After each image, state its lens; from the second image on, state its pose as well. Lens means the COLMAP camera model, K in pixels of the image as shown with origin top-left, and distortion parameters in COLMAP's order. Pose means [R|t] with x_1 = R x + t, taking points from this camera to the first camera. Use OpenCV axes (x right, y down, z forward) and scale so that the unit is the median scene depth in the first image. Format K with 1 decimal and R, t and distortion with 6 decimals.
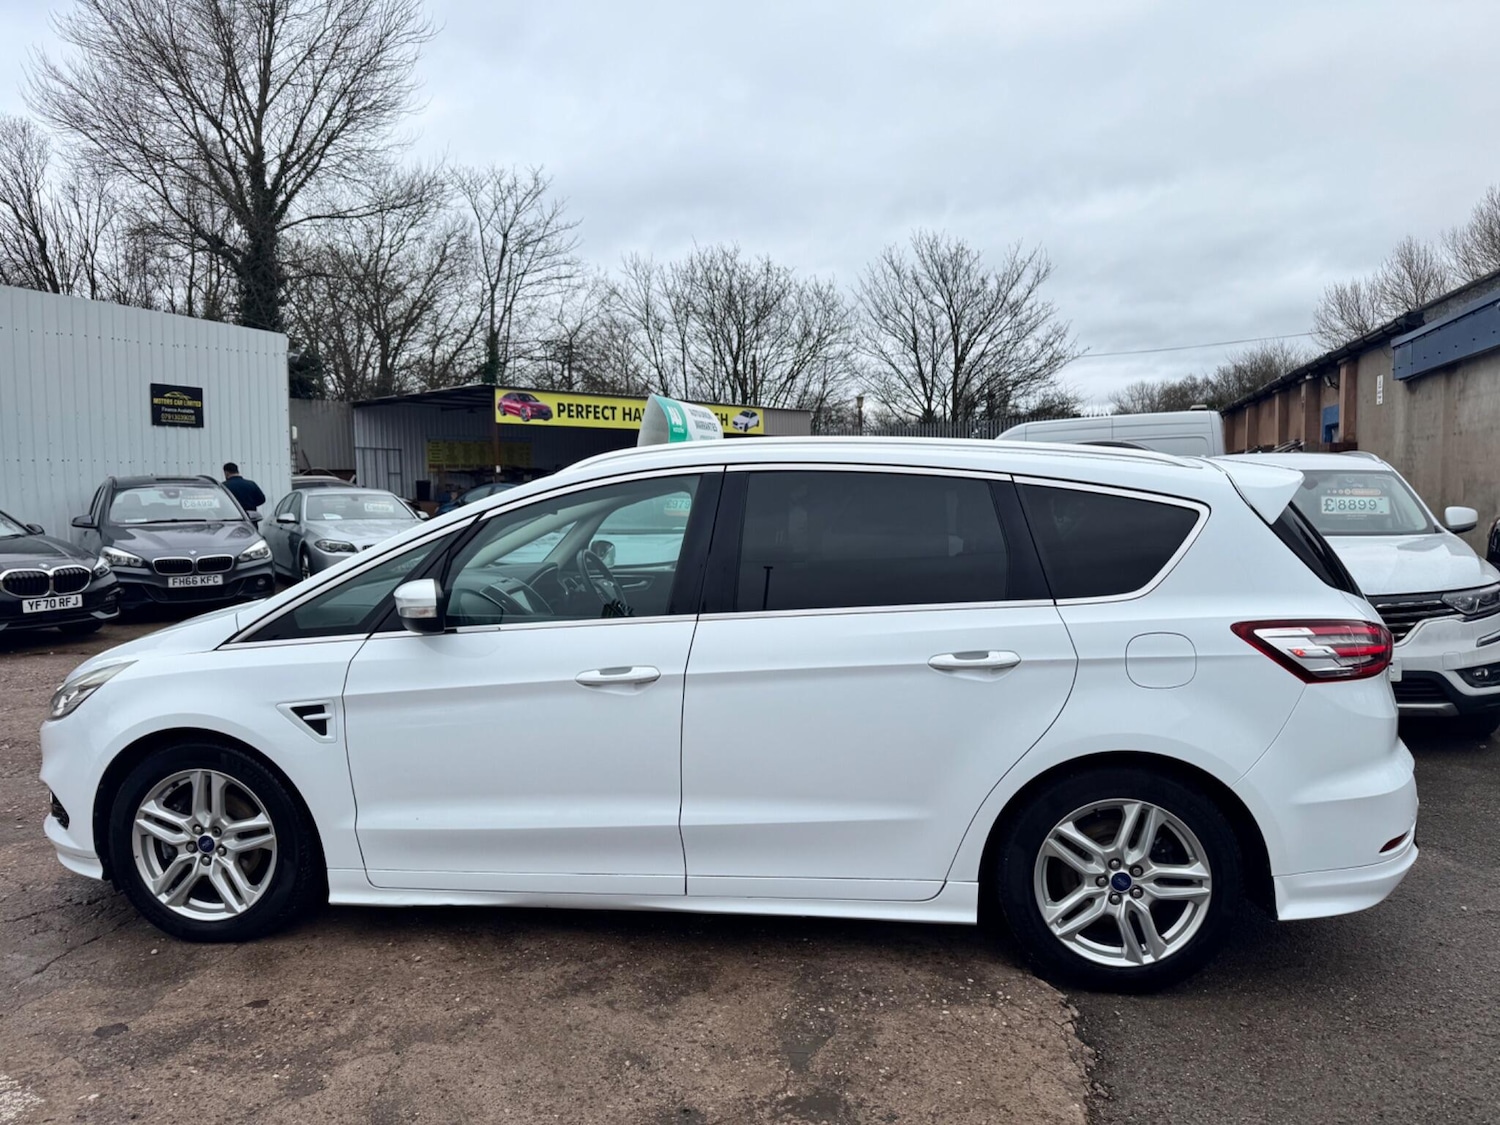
lens RADIAL K [[1055.9, 0, 763.4], [0, 1055.9, 576.5], [0, 0, 1]] dist [0.025979, -0.027744]
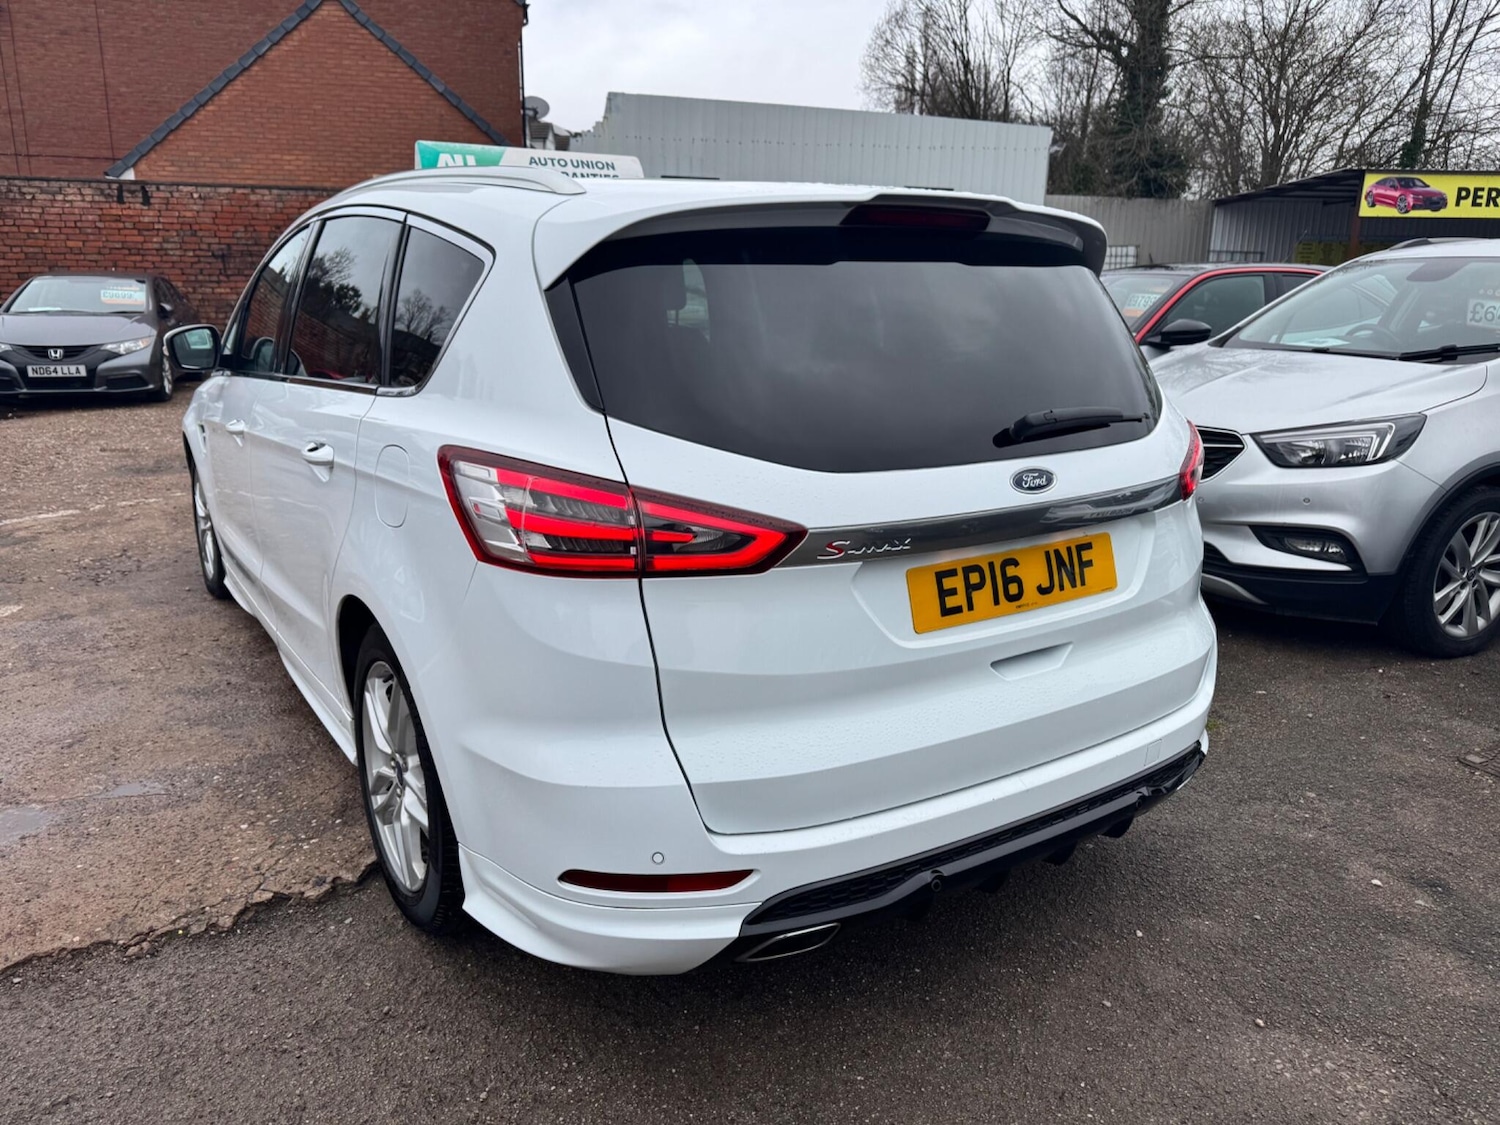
lens RADIAL K [[1055.9, 0, 741.5], [0, 1055.9, 557.4], [0, 0, 1]] dist [0.025979, -0.027744]
pose [[0.643459, 0.205306, -0.737435, 0.594559], [-0.088187, 0.976829, 0.195006, -0.017018], [0.760384, -0.060446, 0.646655, 0.414788]]
